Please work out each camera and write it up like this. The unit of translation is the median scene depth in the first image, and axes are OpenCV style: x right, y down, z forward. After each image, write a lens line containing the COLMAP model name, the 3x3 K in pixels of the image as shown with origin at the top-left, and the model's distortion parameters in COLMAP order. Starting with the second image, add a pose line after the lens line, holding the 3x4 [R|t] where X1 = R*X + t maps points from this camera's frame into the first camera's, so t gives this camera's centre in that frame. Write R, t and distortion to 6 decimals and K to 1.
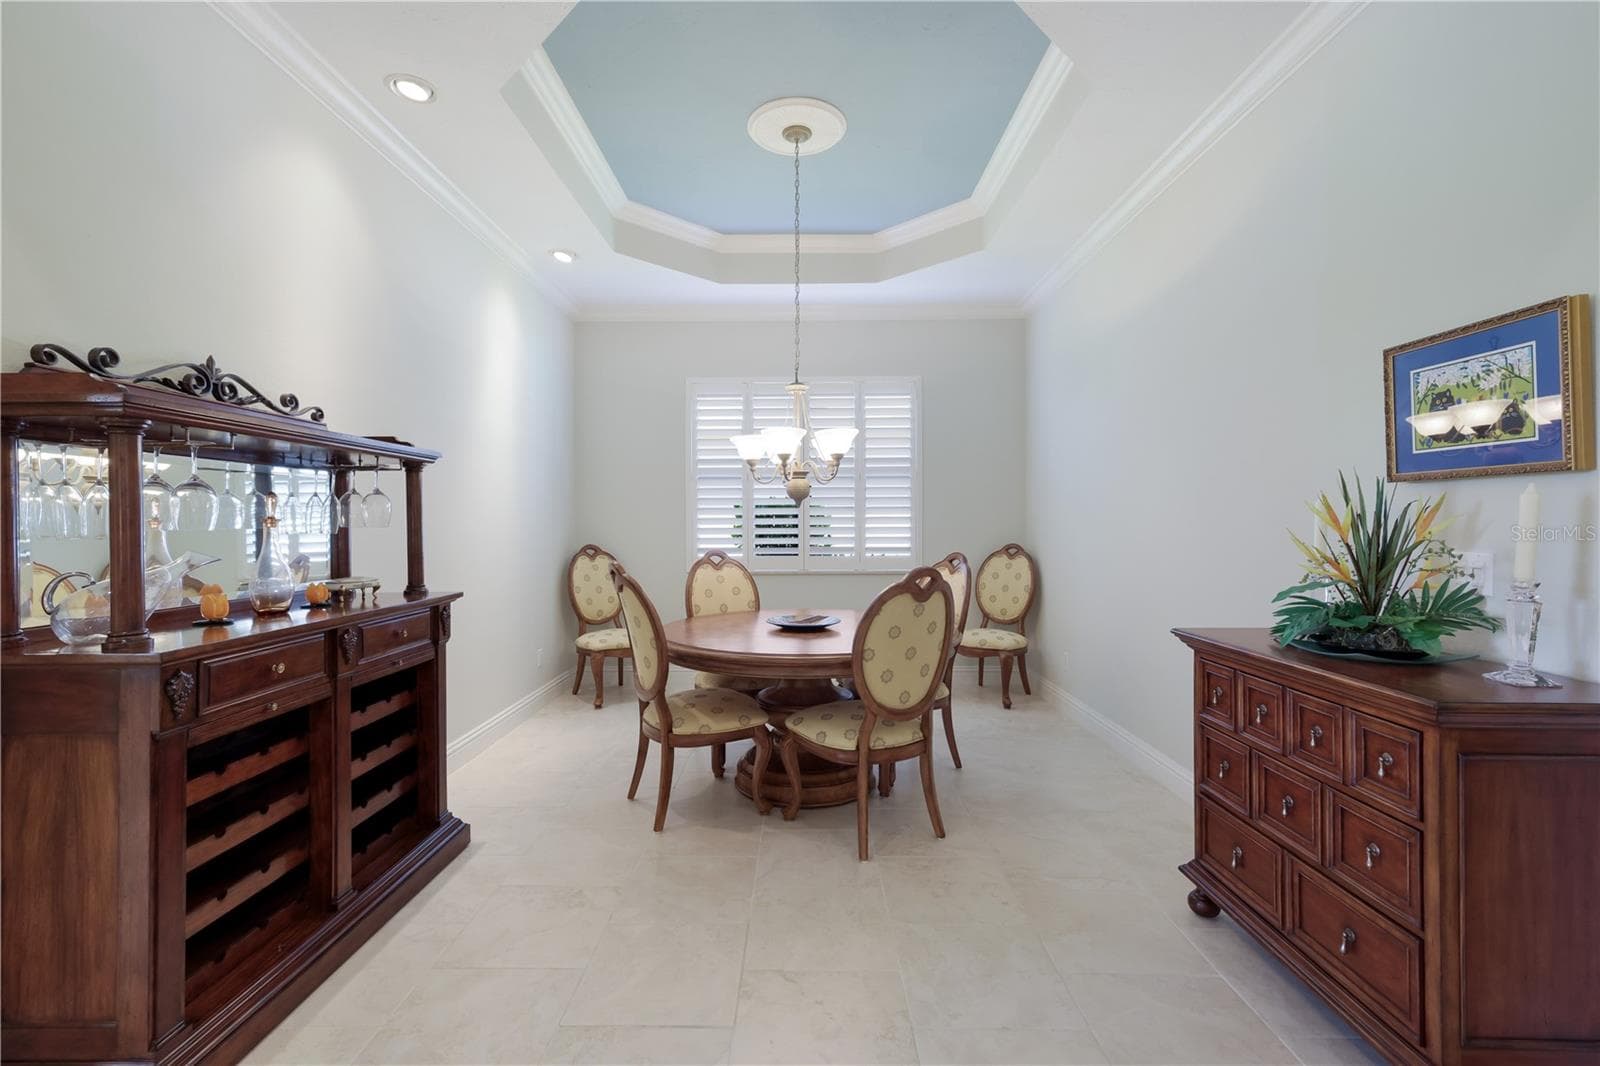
lens RADIAL K [[704.0, 0, 800.0], [0, 704.0, 533.0], [0, 0, 1]] dist [0.003811, -0.000045]
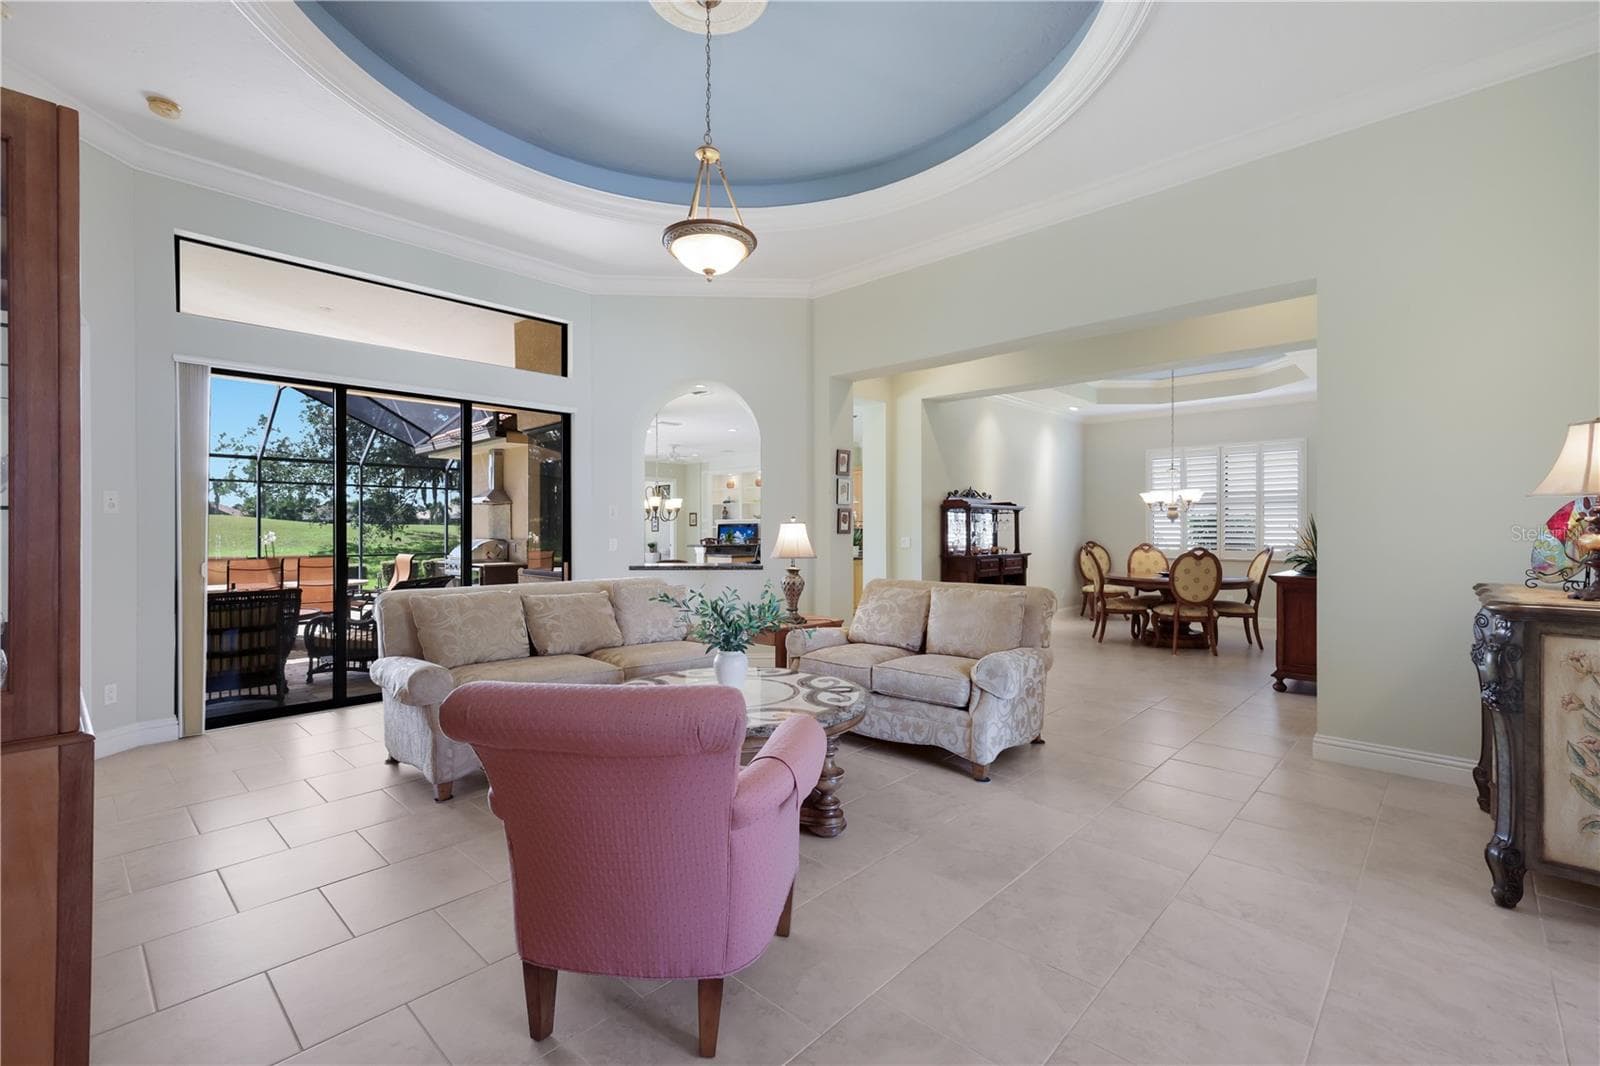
lens RADIAL K [[704.0, 0, 800.0], [0, 704.0, 533.0], [0, 0, 1]] dist [0.003811, -0.000045]
pose [[0.735861, 0.004272, -0.677119, 0.843405], [-0.010798, 0.999927, -0.005426, 0.026922], [0.677046, 0.011304, 0.735853, -1.913528]]
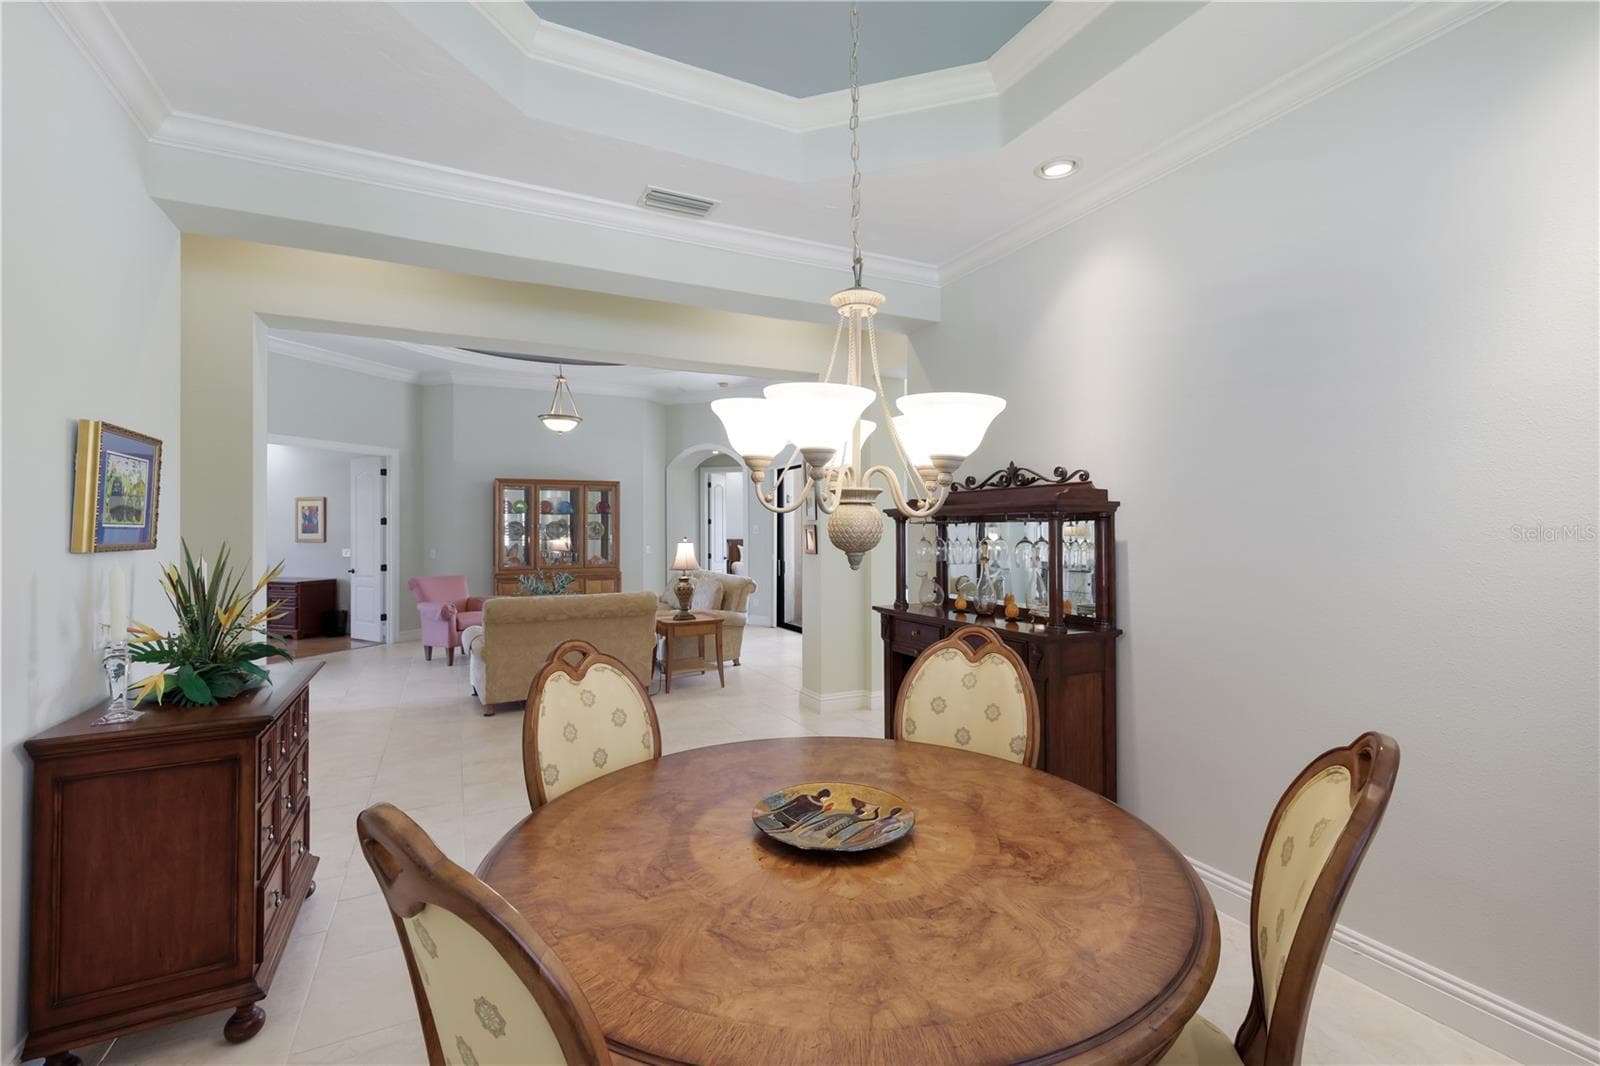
lens RADIAL K [[704.0, 0, 800.0], [0, 704.0, 533.0], [0, 0, 1]] dist [0.003811, -0.000045]
pose [[-0.885696, 0.011122, -0.464132, 0.318916], [0.001582, 0.999779, 0.020939, -0.090047], [0.464263, 0.017812, -0.885518, 1.786768]]
